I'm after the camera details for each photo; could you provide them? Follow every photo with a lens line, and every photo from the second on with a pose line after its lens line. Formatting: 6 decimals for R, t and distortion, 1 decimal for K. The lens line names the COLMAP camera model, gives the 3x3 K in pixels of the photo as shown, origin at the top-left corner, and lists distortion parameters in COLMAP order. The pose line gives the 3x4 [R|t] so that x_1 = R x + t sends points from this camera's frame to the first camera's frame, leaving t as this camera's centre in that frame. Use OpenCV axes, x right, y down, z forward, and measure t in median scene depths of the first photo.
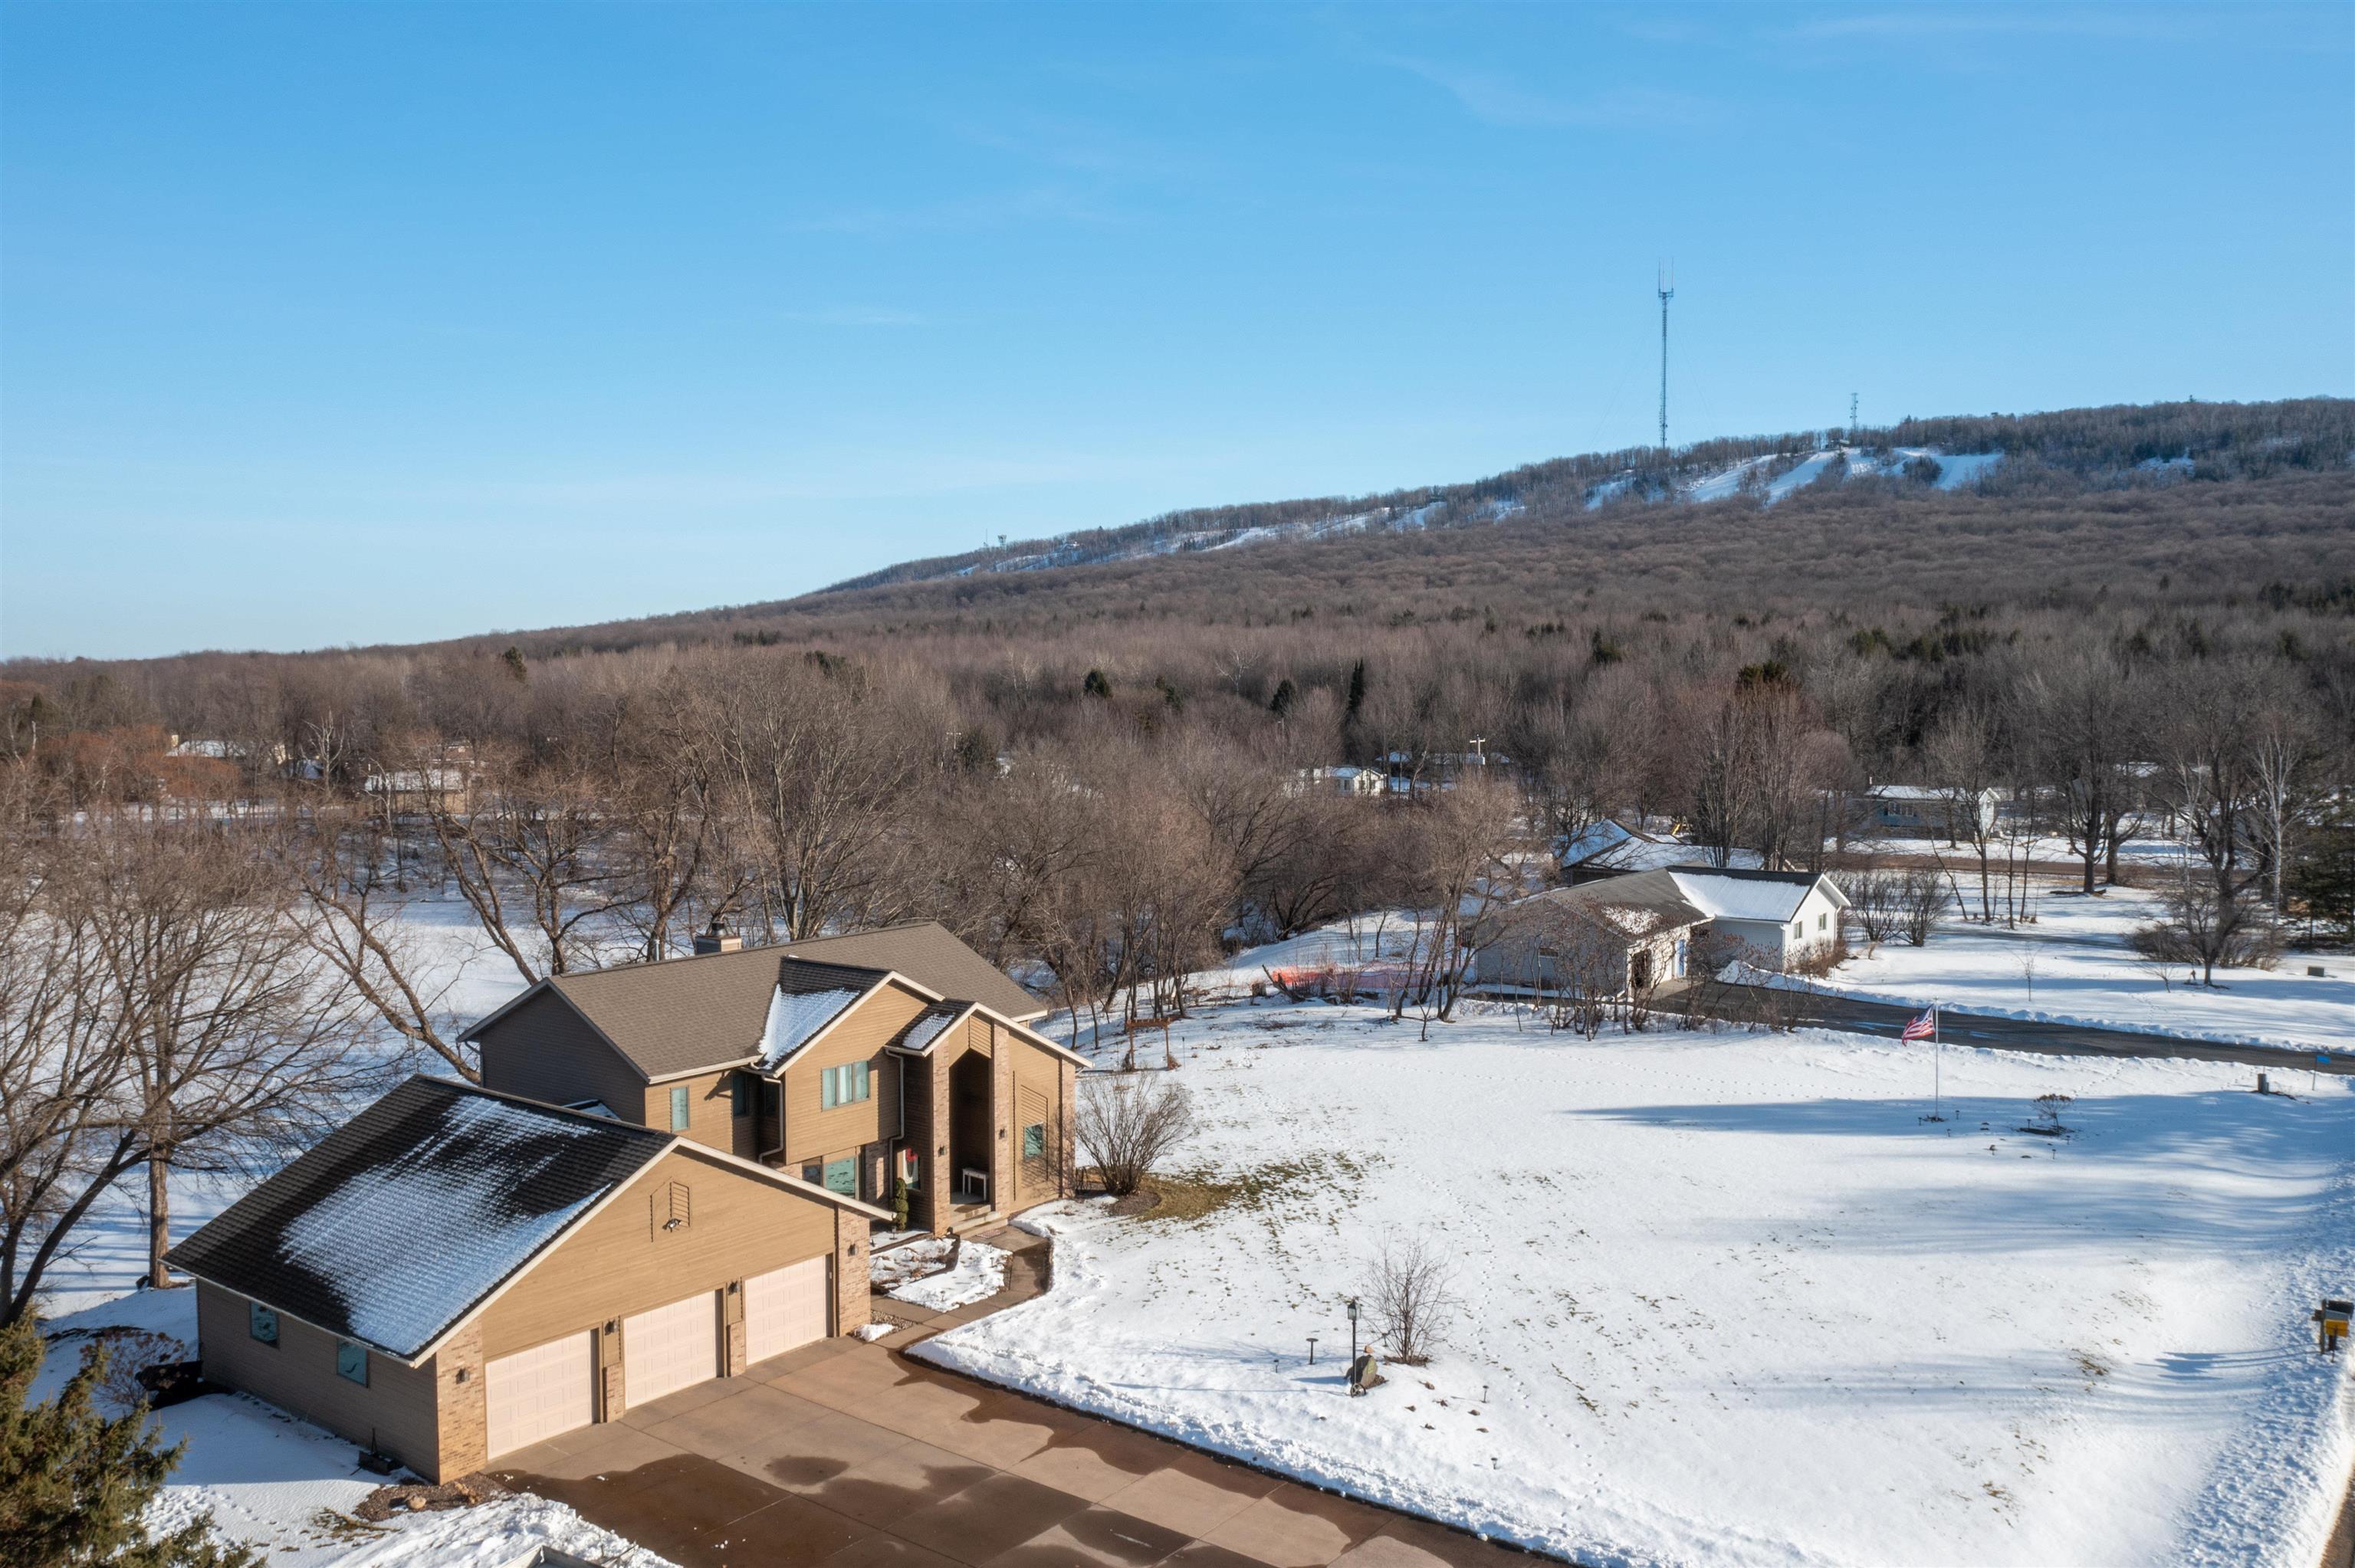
lens RADIAL K [[1845.3, 0, 1177.5], [0, 1845.3, 784.0], [0, 0, 1]] dist [-0.030747, -0.003370]
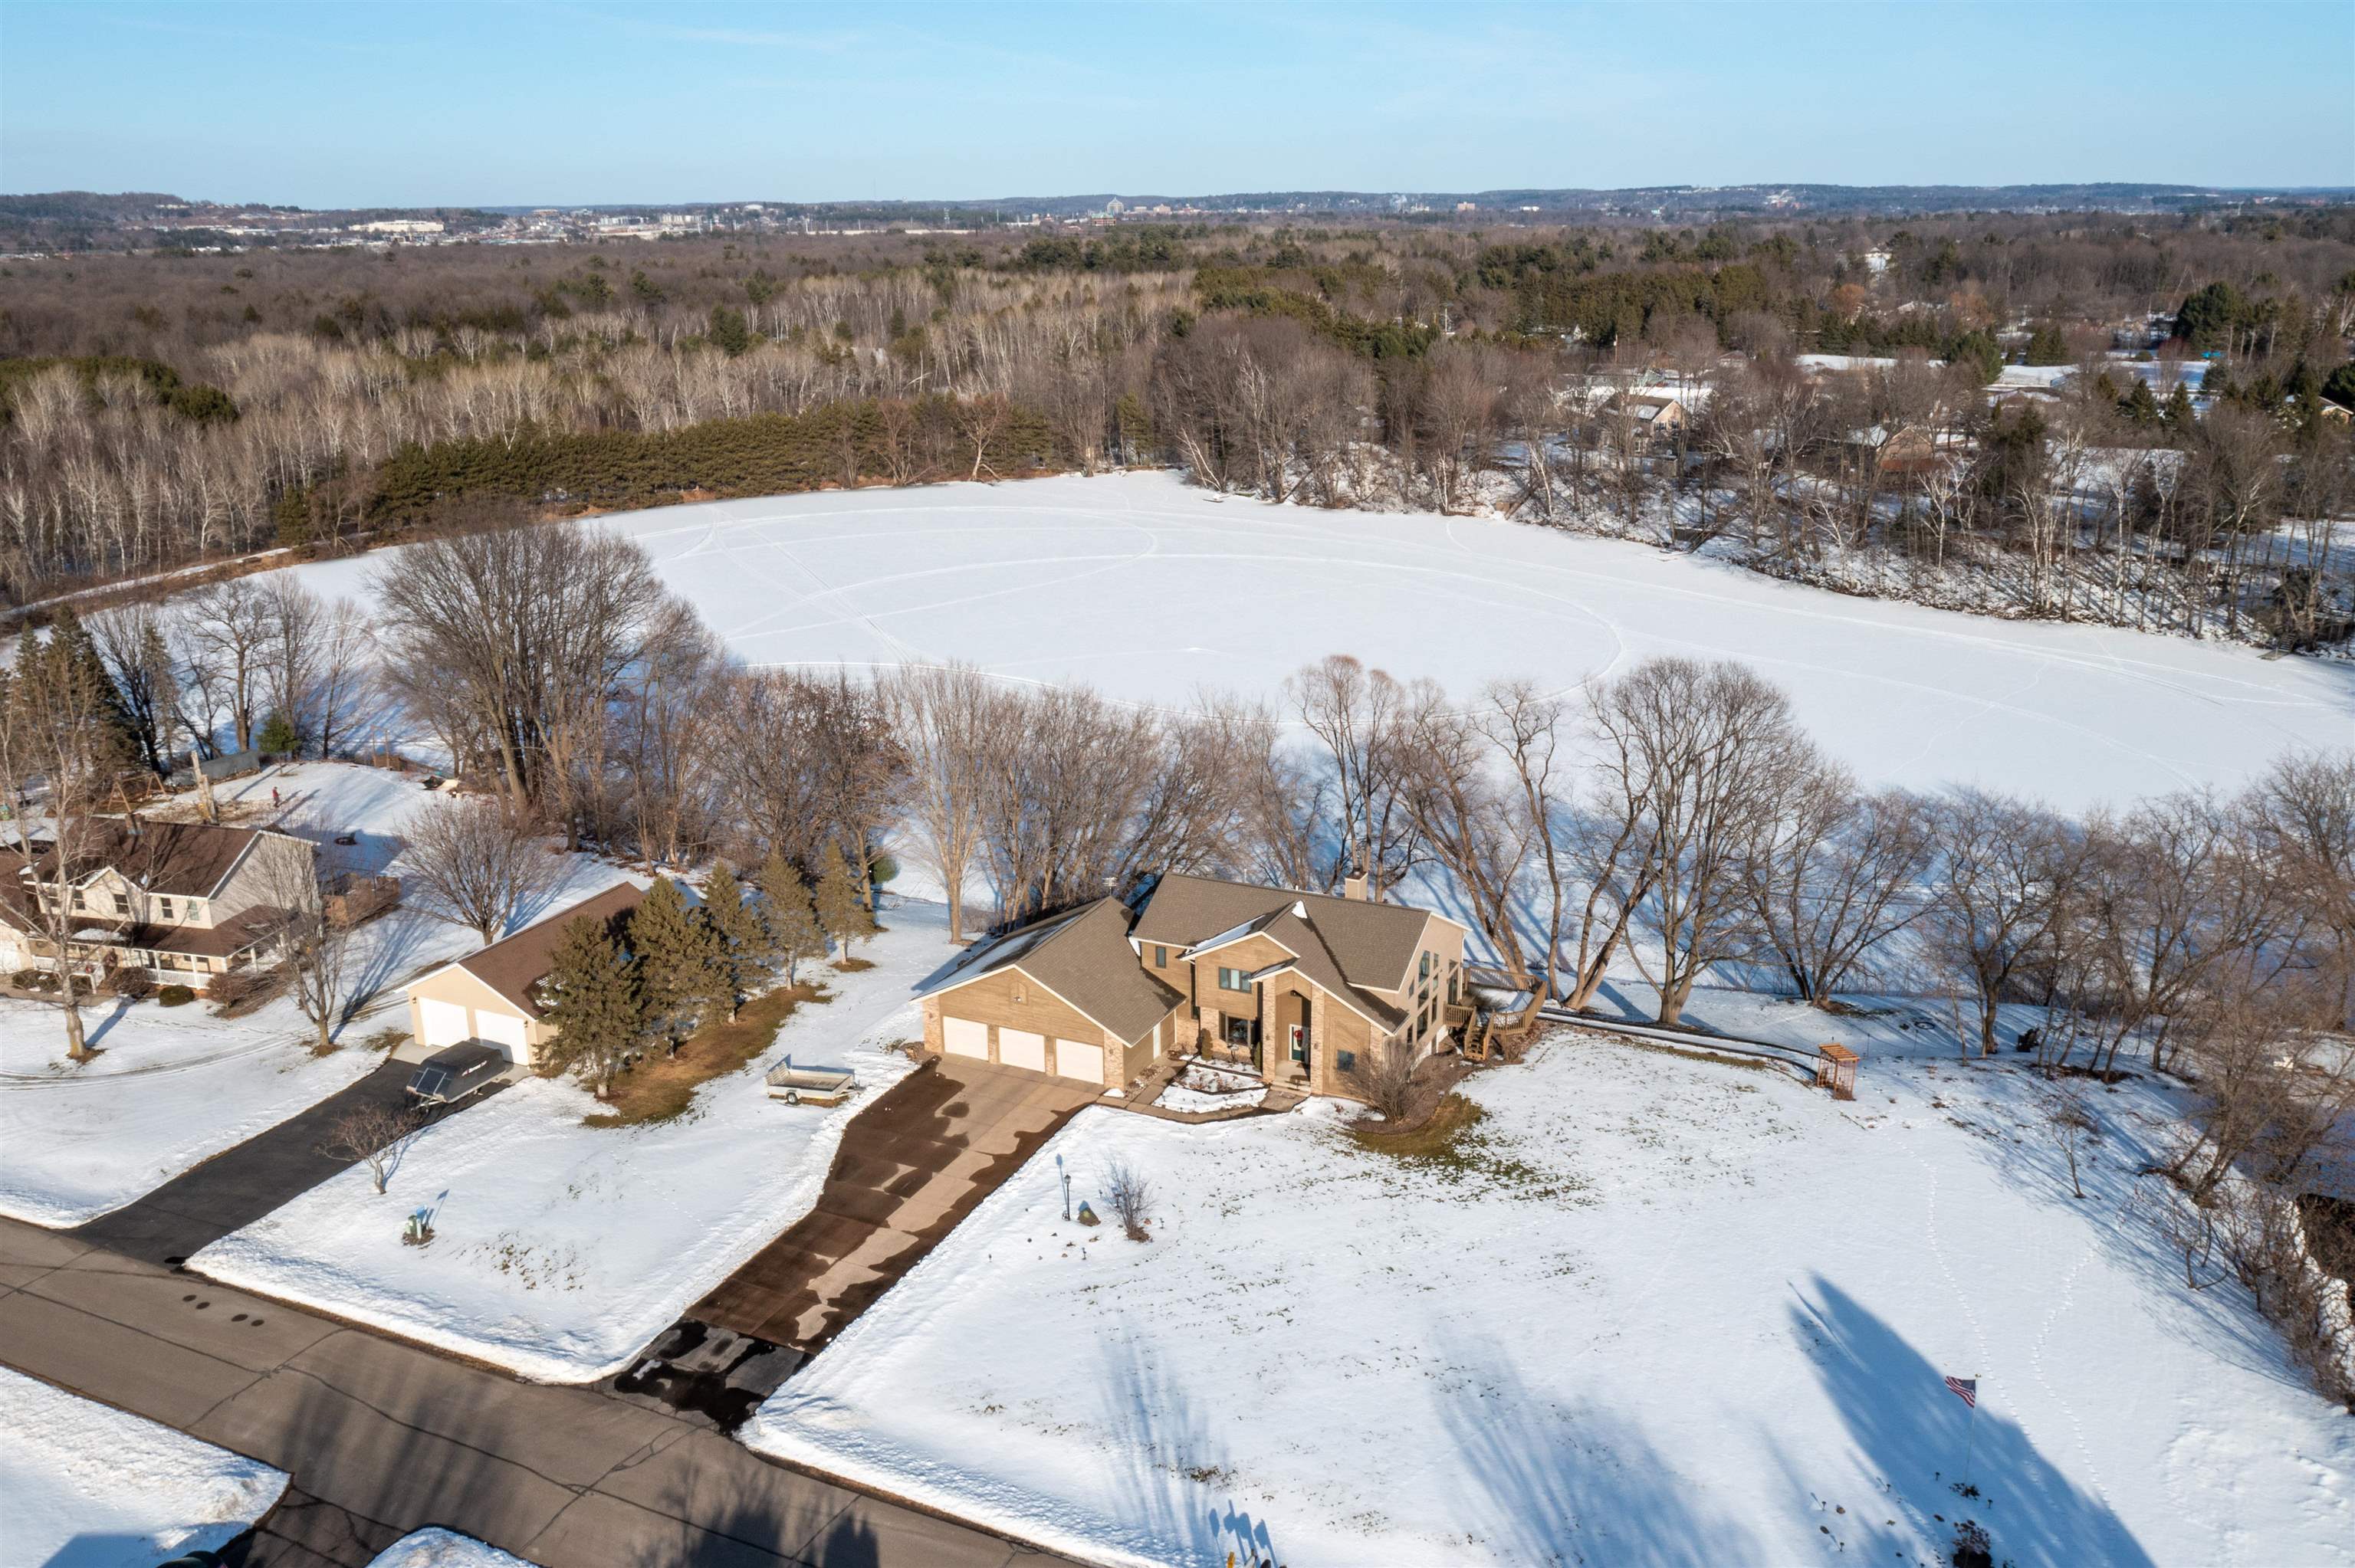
lens RADIAL K [[1896.7, 0, 1177.5], [0, 1896.7, 784.0], [0, 0, 1]] dist [-0.024740, 0.001995]
pose [[0.196695, 0.289436, -0.936770, 1.550589], [-0.037479, 0.956956, 0.287804, -0.574125], [0.979748, -0.021500, 0.199076, 0.599227]]
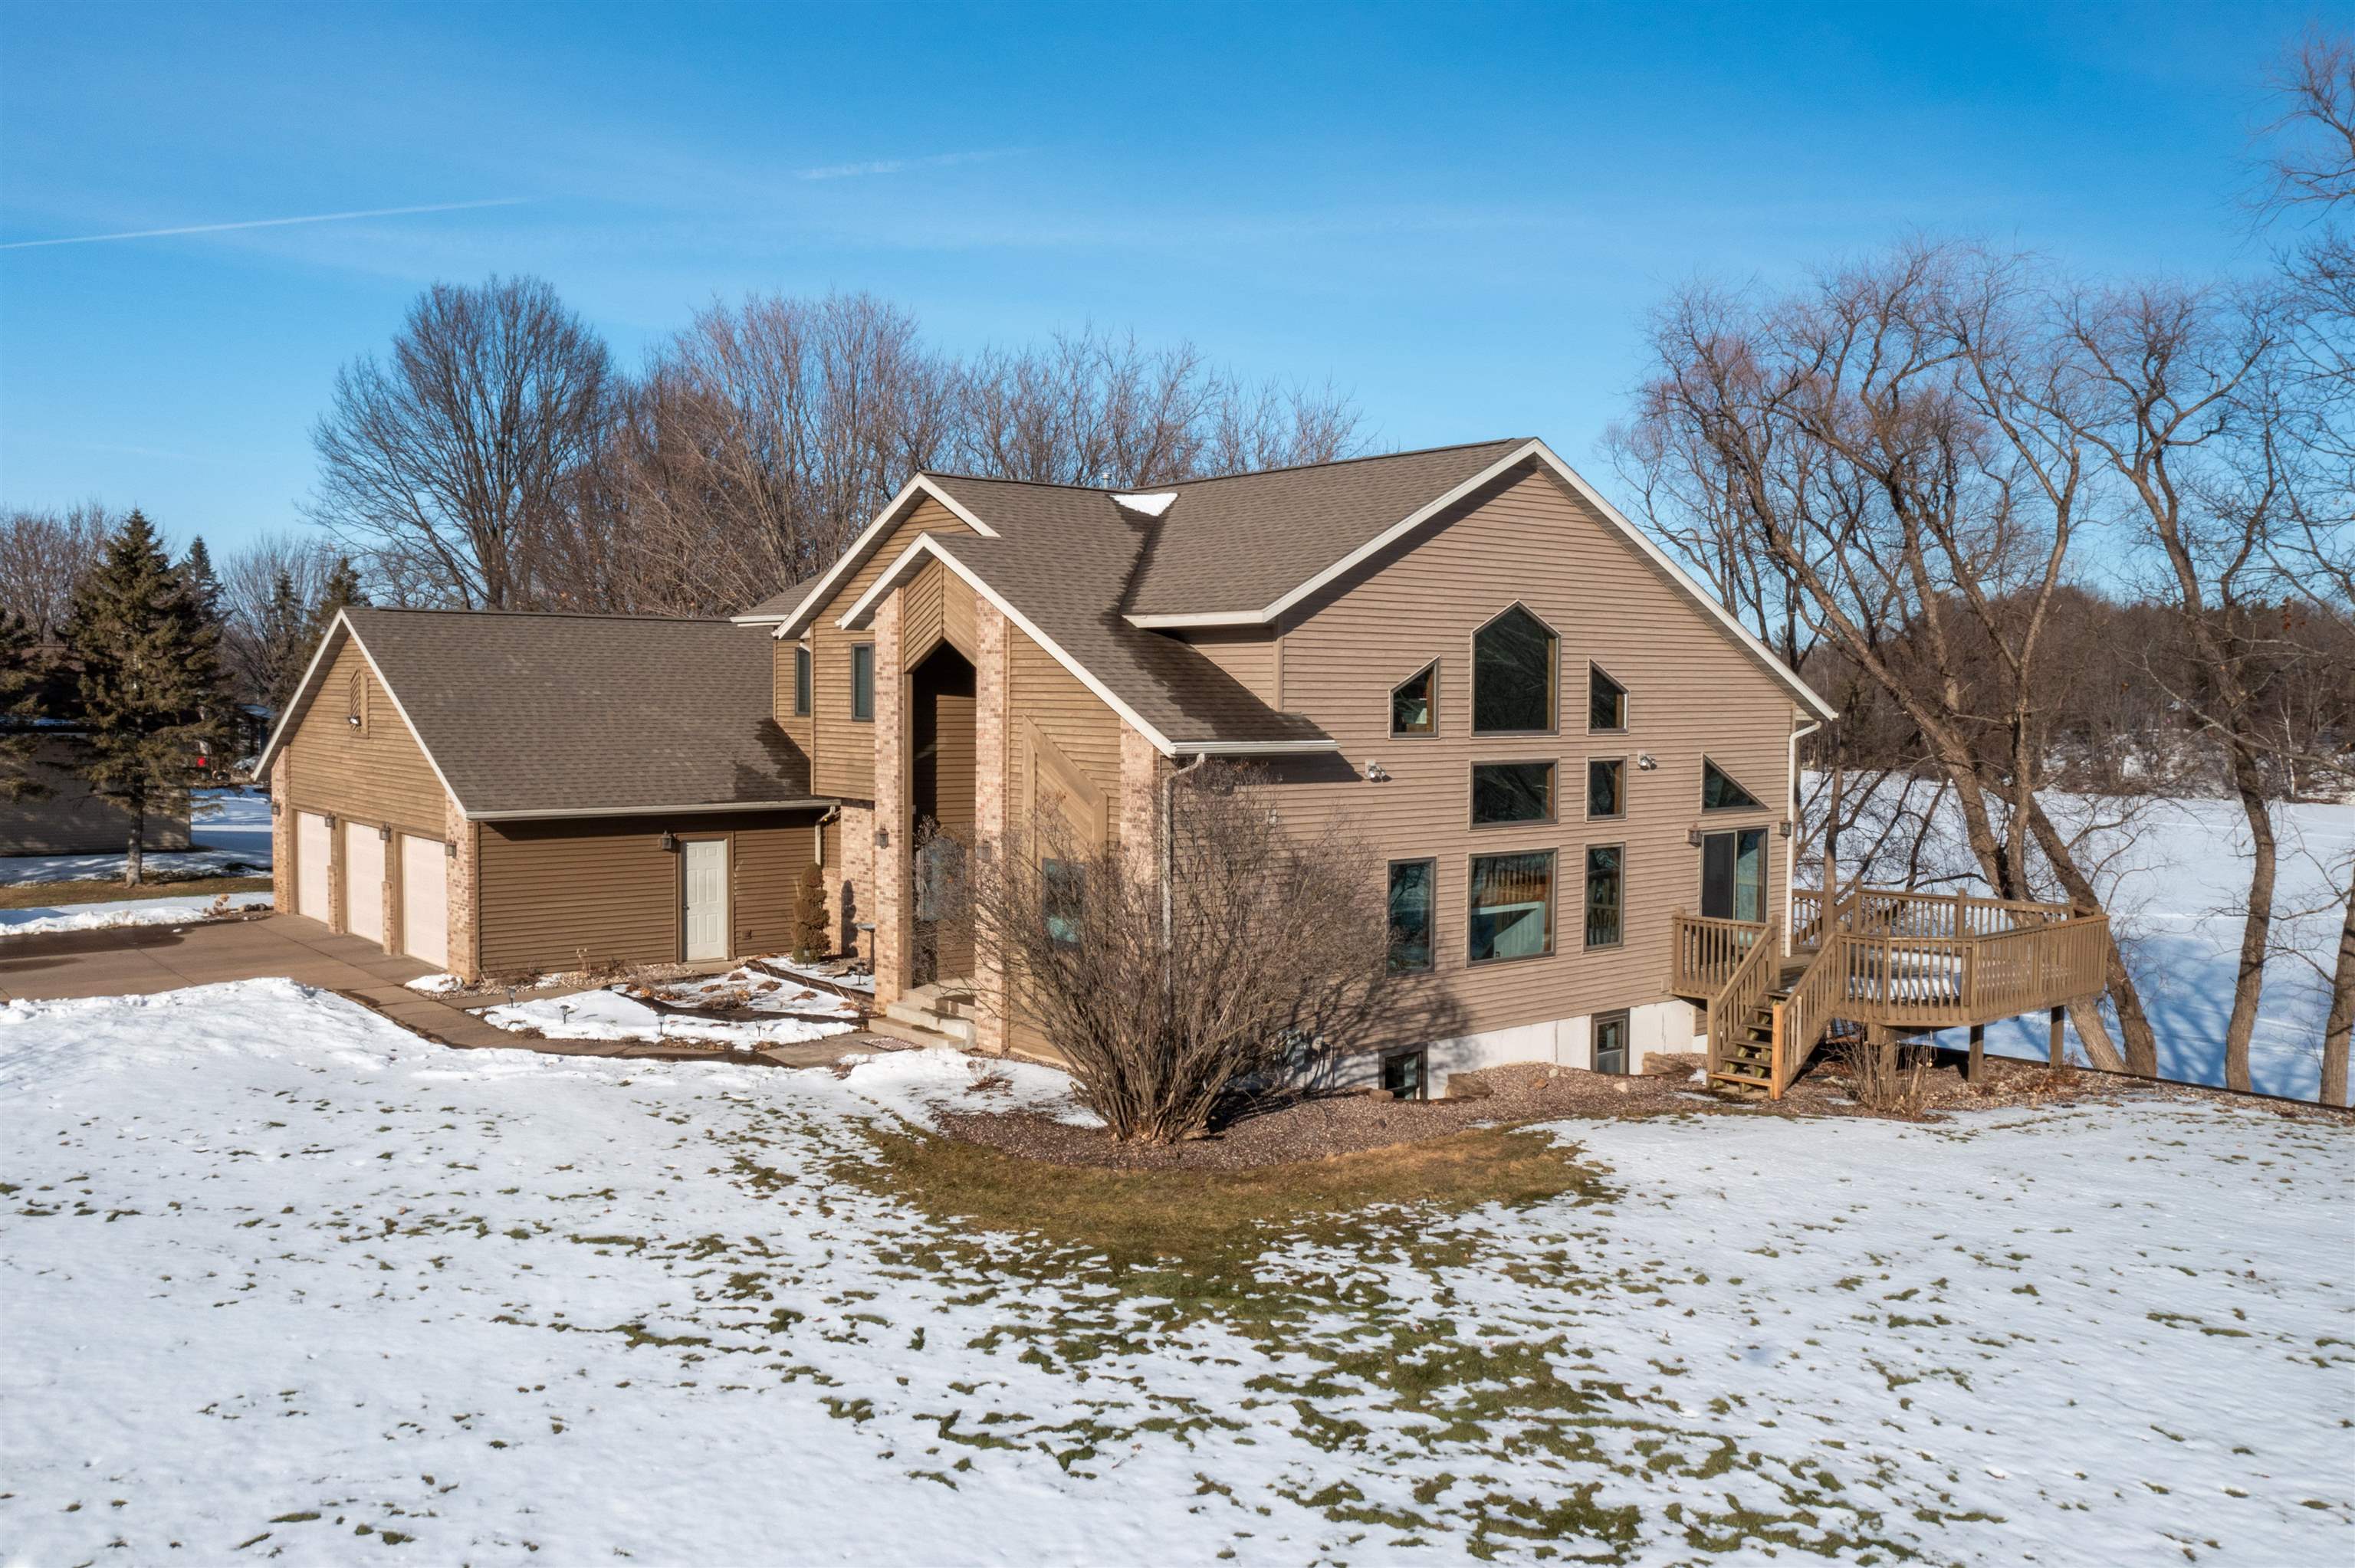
lens RADIAL K [[1896.7, 0, 1177.5], [0, 1896.7, 784.0], [0, 0, 1]] dist [-0.024740, 0.001995]
pose [[-0.237818, 0.048246, -0.970111, 0.355638], [-0.062792, 0.995913, 0.064922, 0.156884], [0.969278, 0.076354, -0.233817, 1.261776]]
